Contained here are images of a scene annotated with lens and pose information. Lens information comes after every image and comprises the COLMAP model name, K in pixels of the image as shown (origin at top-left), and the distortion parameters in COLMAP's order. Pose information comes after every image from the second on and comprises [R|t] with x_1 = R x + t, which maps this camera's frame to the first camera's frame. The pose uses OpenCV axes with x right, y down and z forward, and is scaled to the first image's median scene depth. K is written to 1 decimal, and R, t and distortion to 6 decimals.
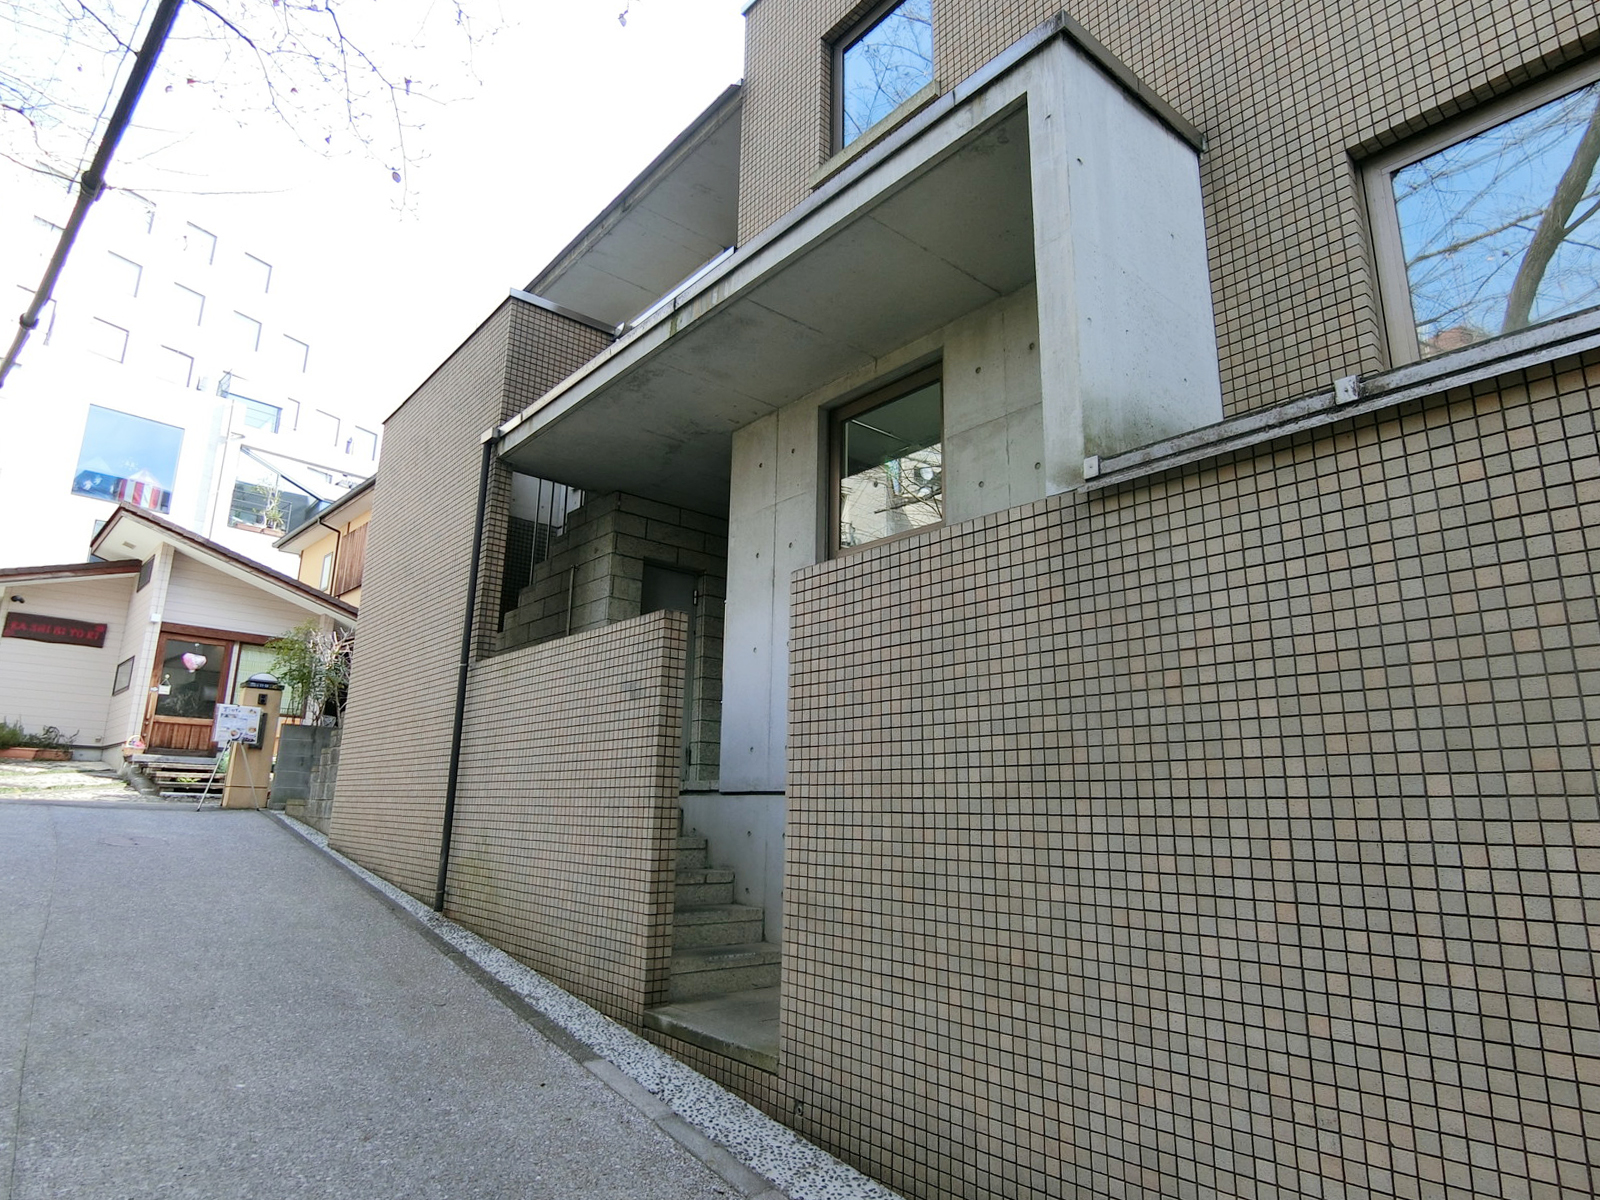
lens RADIAL K [[925.1, 0, 800.0], [0, 925.1, 600.0], [0, 0, 1]] dist [-0.003241, -0.000947]
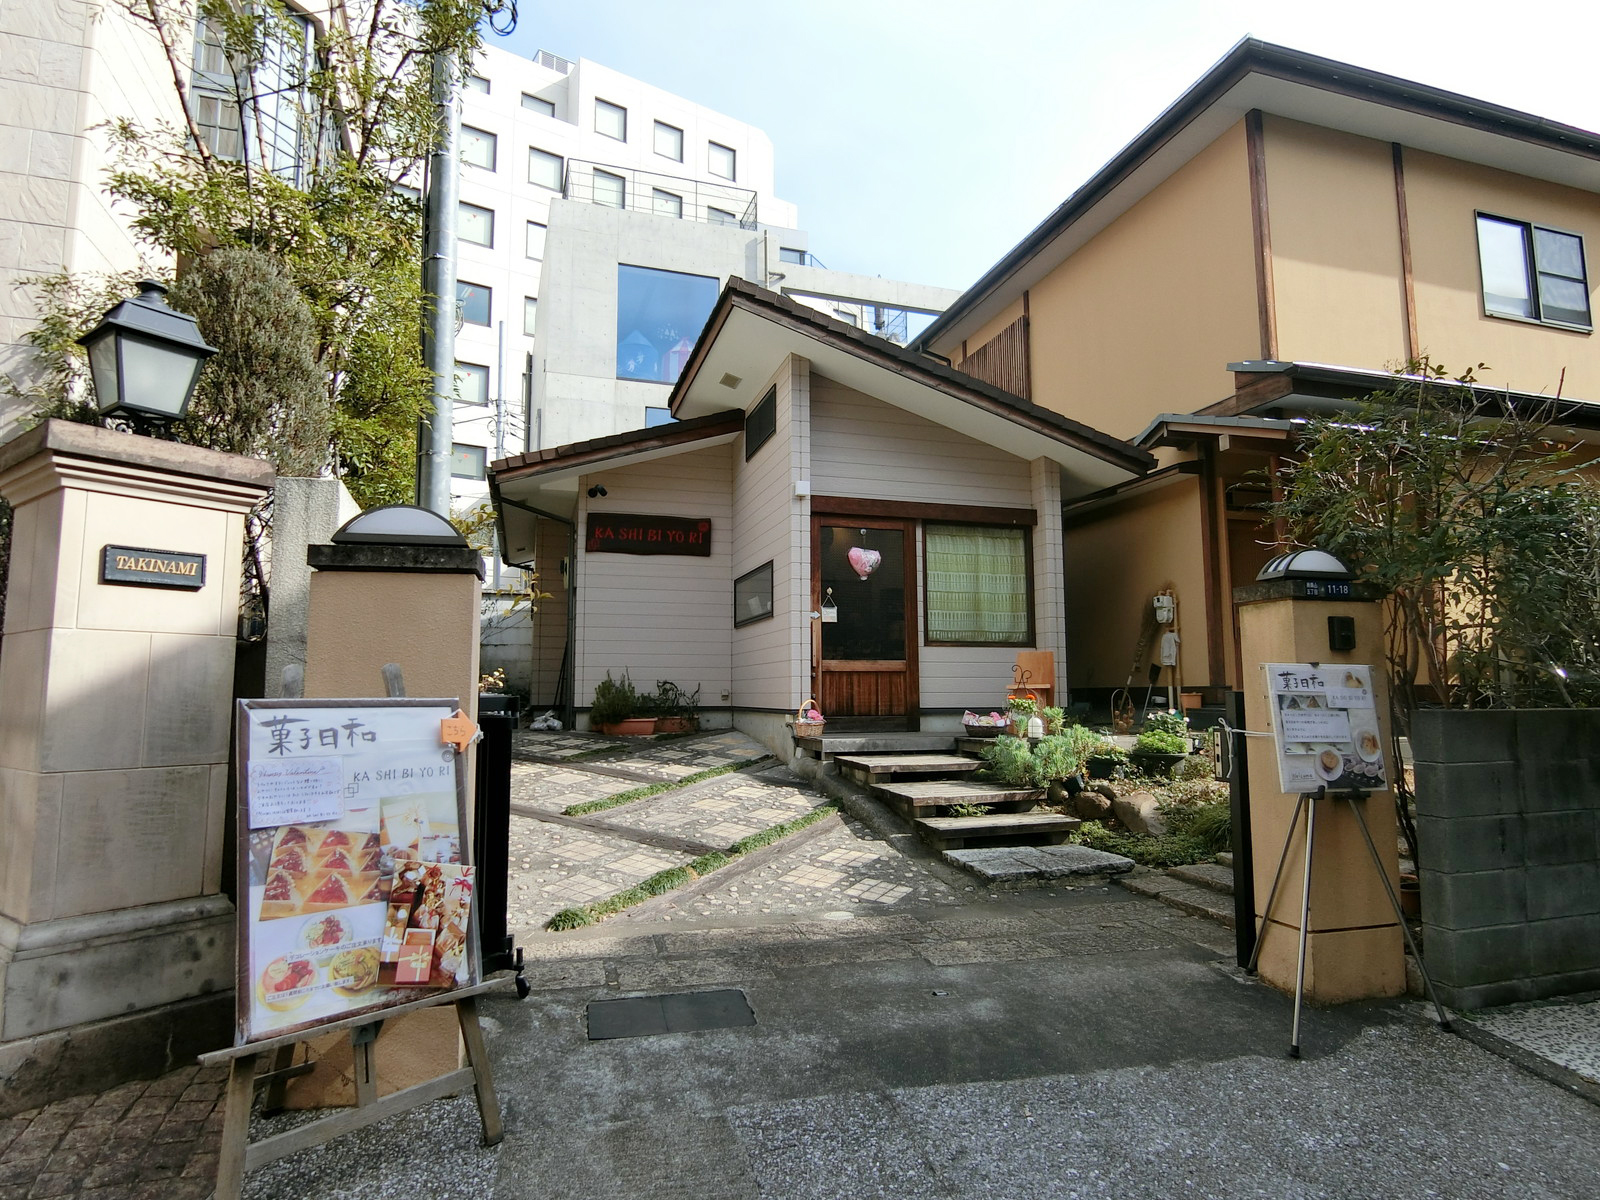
lens RADIAL K [[889.8, 0, 800.0], [0, 889.8, 600.0], [0, 0, 1]] dist [0.000630, 0.000094]
pose [[0.895595, -0.071789, -0.439039, -0.458096], [0.123977, 0.988073, 0.091337, 0.035788], [0.427246, -0.136231, 0.893813, 0.498496]]
